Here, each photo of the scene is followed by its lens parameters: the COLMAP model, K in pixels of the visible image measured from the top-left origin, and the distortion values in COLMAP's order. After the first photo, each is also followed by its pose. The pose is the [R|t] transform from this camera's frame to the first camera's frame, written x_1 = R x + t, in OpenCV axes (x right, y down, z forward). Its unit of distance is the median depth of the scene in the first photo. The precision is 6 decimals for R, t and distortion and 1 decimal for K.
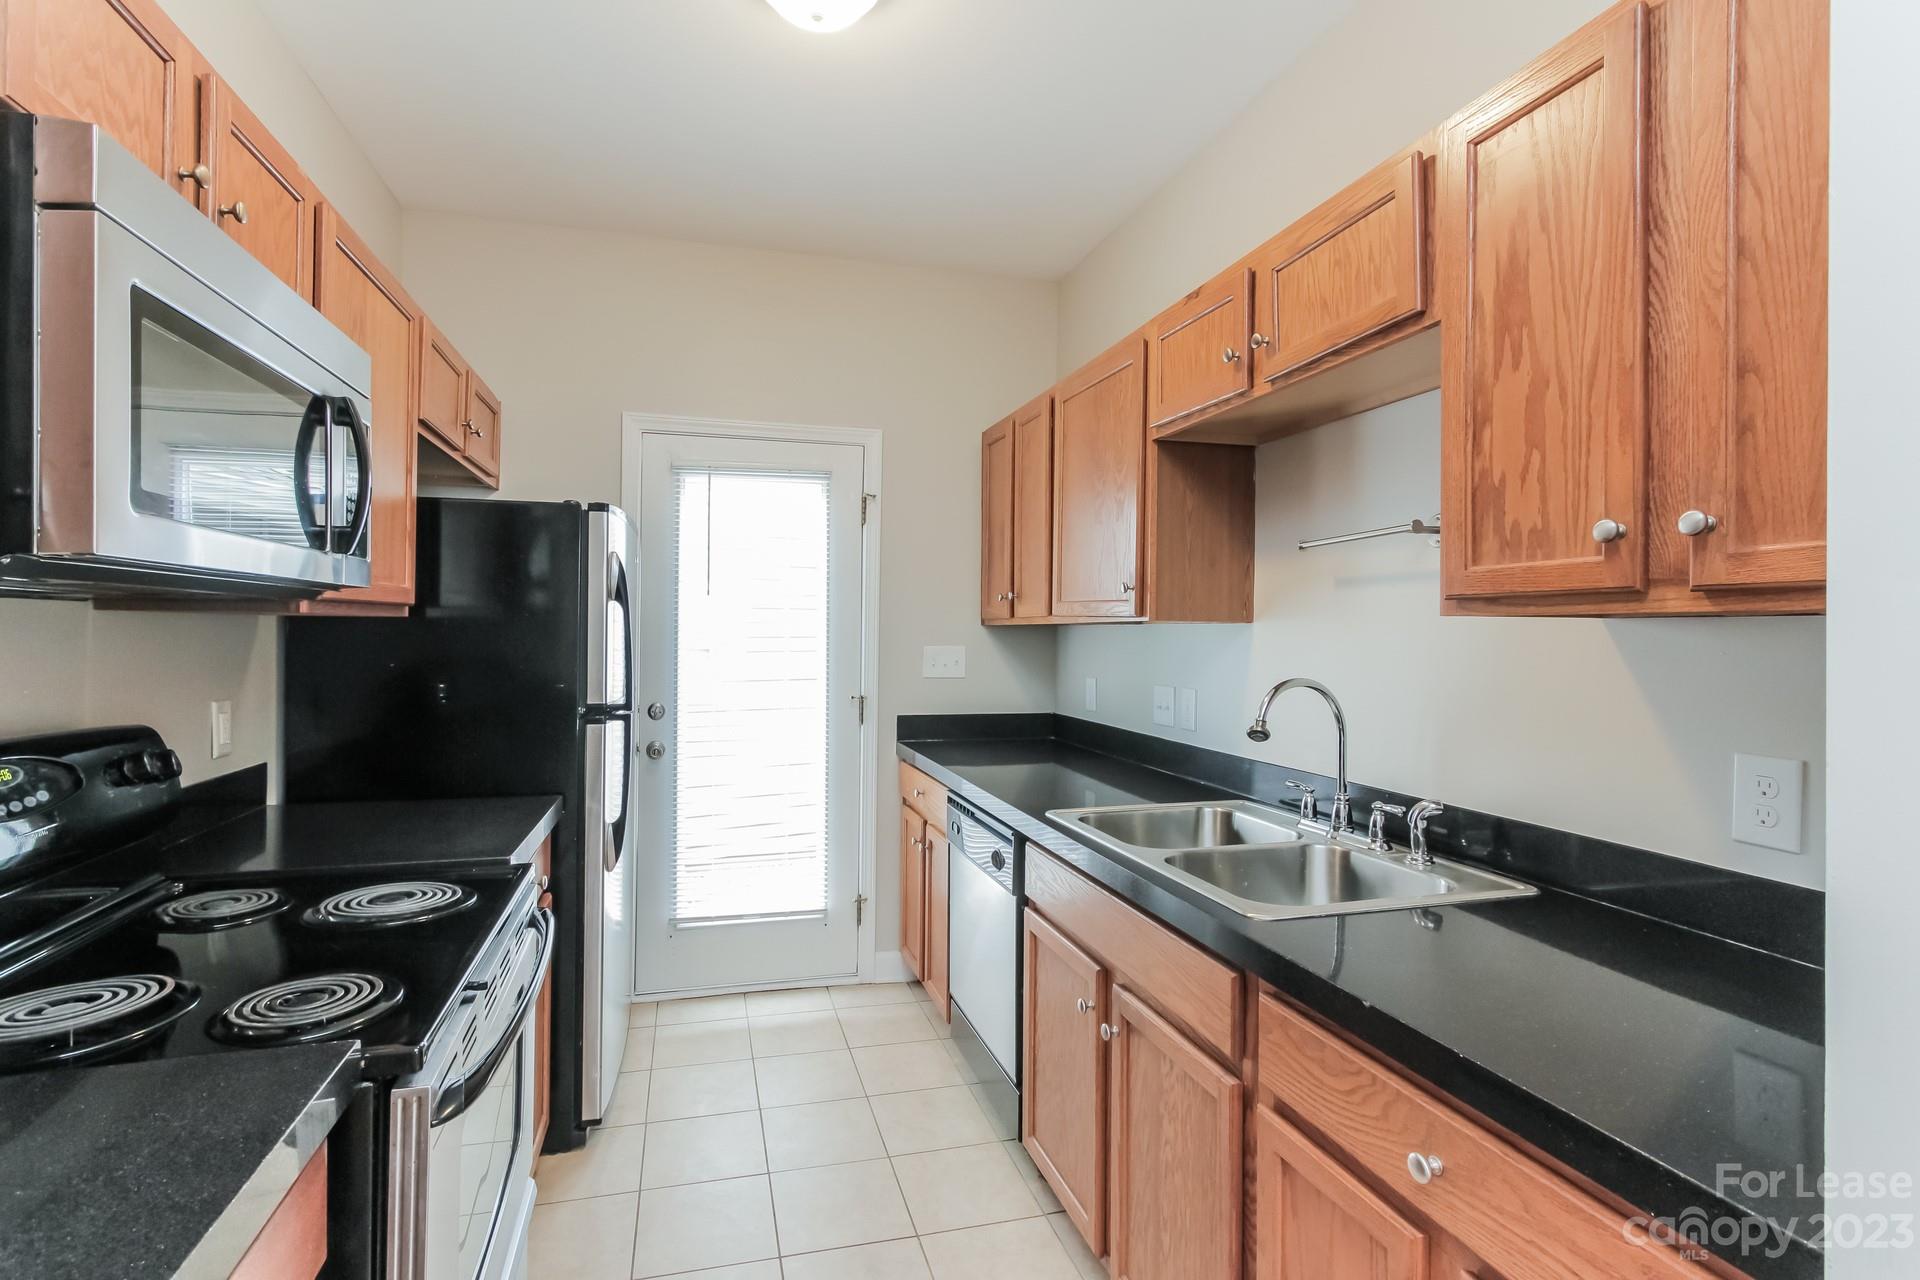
lens RADIAL K [[917.4, 0, 928.4], [0, 917.4, 627.2], [0, 0, 1]] dist [0.000303, 0.004143]
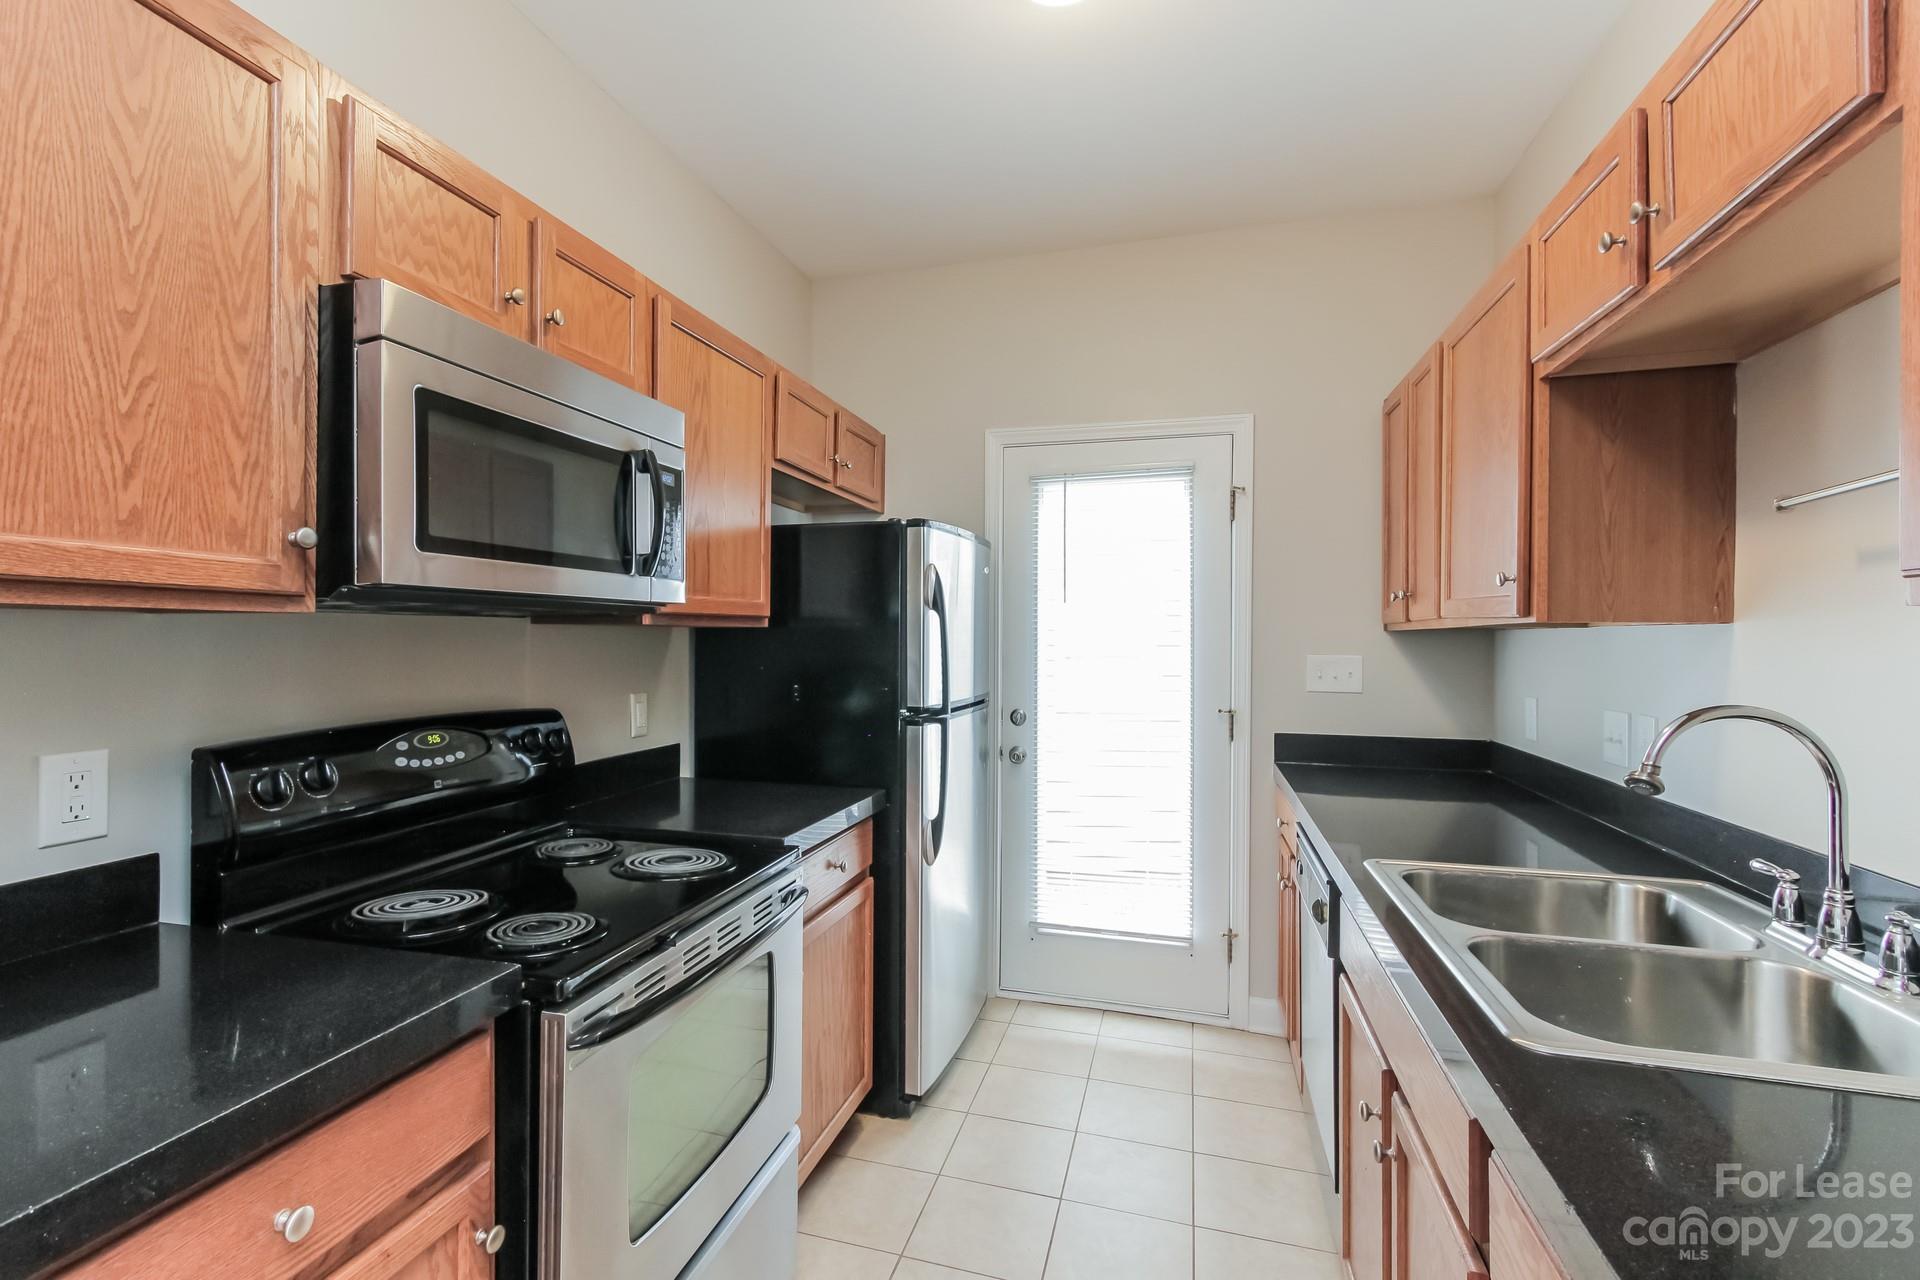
lens RADIAL K [[917.4, 0, 956.2], [0, 917.4, 636.6], [0, 0, 1]] dist [0.000303, 0.004143]
pose [[0.843862, -0.005596, -0.536531, 0.252401], [0.005060, 0.999984, -0.002470, 0.004428], [0.536536, -0.000631, 0.843877, 0.122555]]
